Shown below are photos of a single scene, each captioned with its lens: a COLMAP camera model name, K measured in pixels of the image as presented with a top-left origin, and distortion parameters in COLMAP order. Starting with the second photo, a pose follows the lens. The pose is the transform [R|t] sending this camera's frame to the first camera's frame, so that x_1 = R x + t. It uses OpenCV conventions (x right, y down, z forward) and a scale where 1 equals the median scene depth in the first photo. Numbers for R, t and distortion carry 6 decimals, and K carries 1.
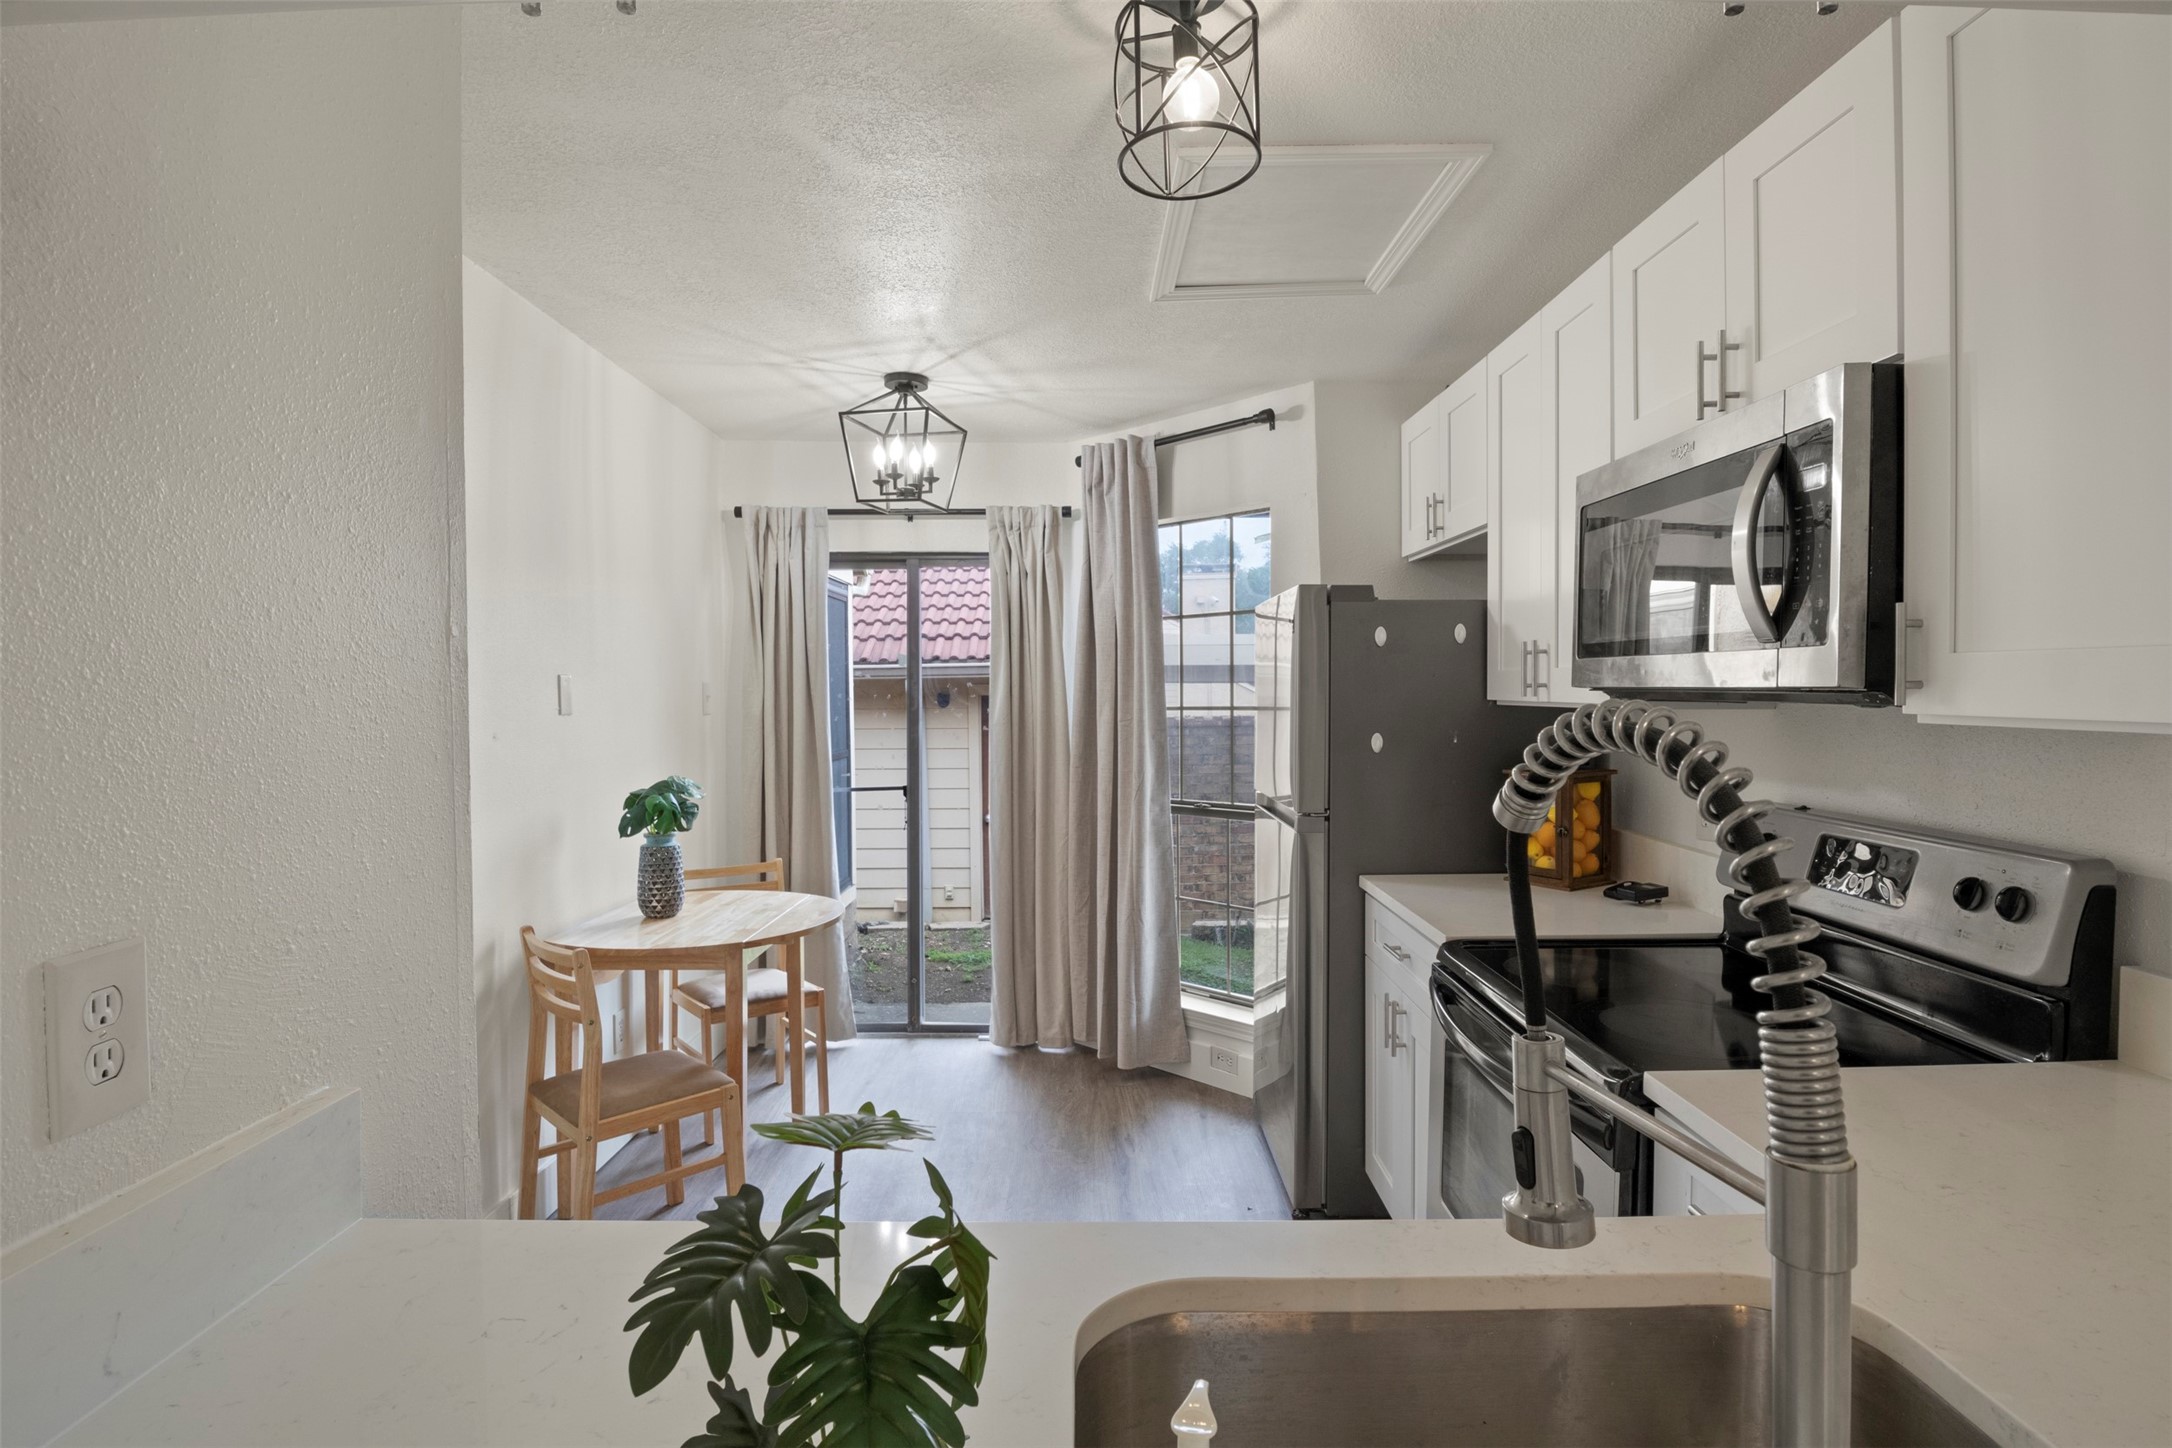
lens RADIAL K [[1087.8, 0, 1078.8], [0, 1087.8, 717.7], [0, 0, 1]] dist [-0.011978, 0.000079]
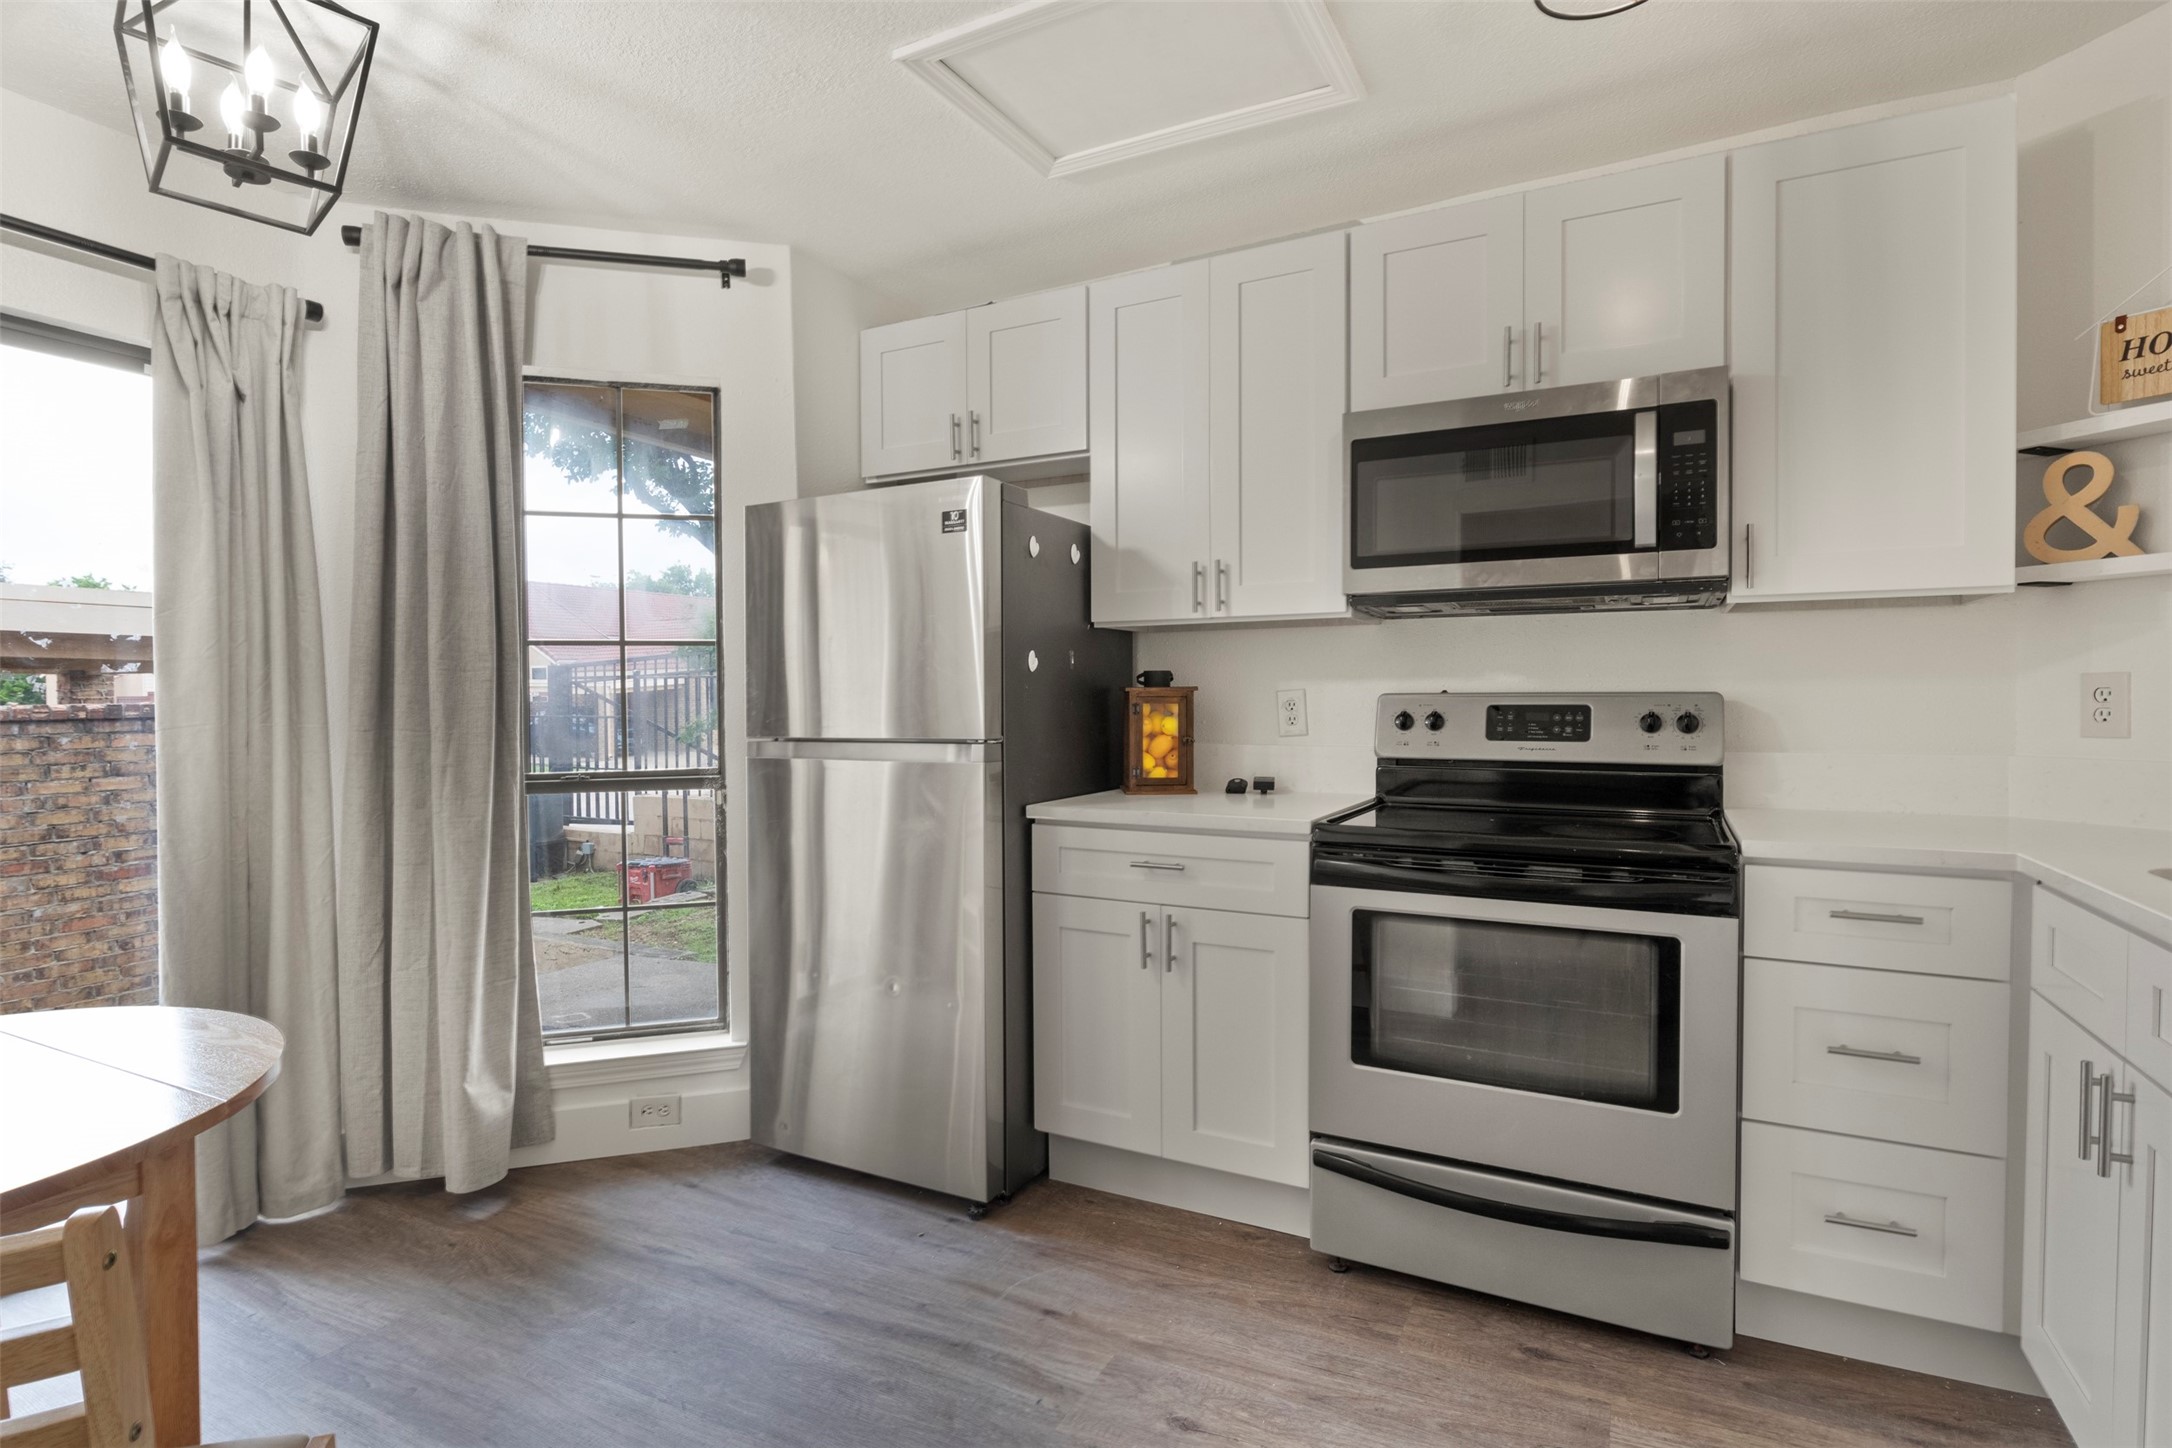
lens RADIAL K [[1087.8, 0, 1078.8], [0, 1087.8, 717.7], [0, 0, 1]] dist [-0.011978, 0.000079]
pose [[0.465665, -0.013814, 0.884853, -0.381519], [0.026833, 0.999639, 0.001485, 0.050844], [-0.884554, 0.023052, 0.465868, 0.386039]]
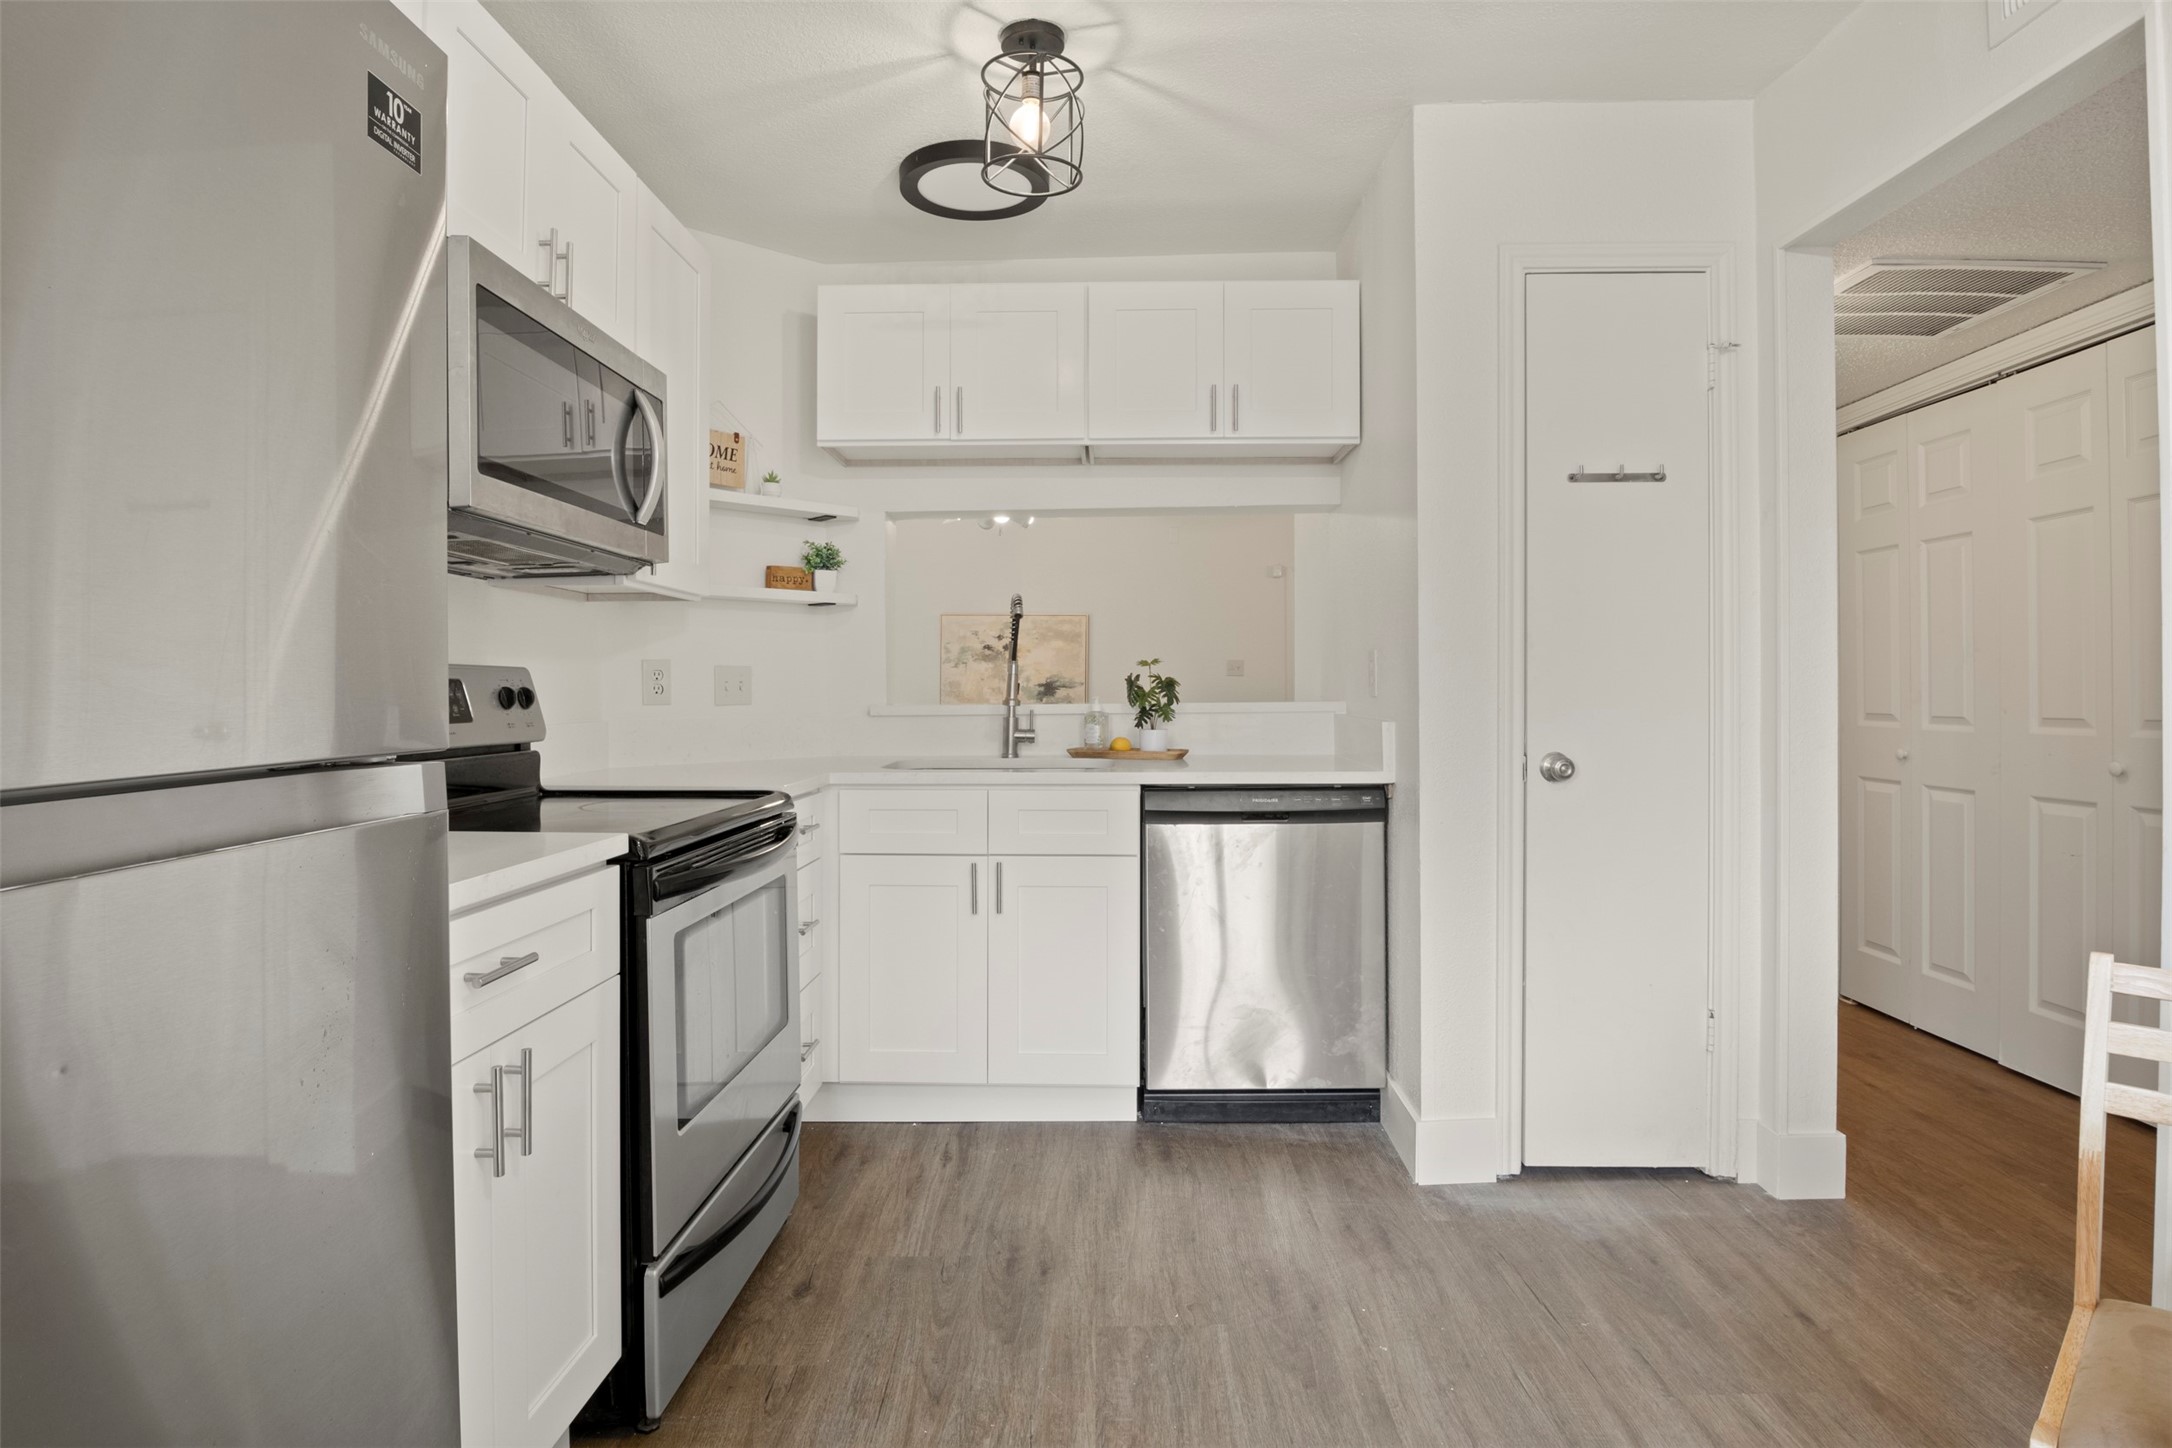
lens RADIAL K [[1094.3, 0, 1089.2], [0, 1094.3, 690.8], [0, 0, 1]] dist [-0.010146, -0.001233]
pose [[-0.999574, 0.008021, 0.028048, -0.005658], [0.008847, 0.999527, 0.029464, 0.044766], [-0.027798, 0.029700, -0.999172, 0.950255]]
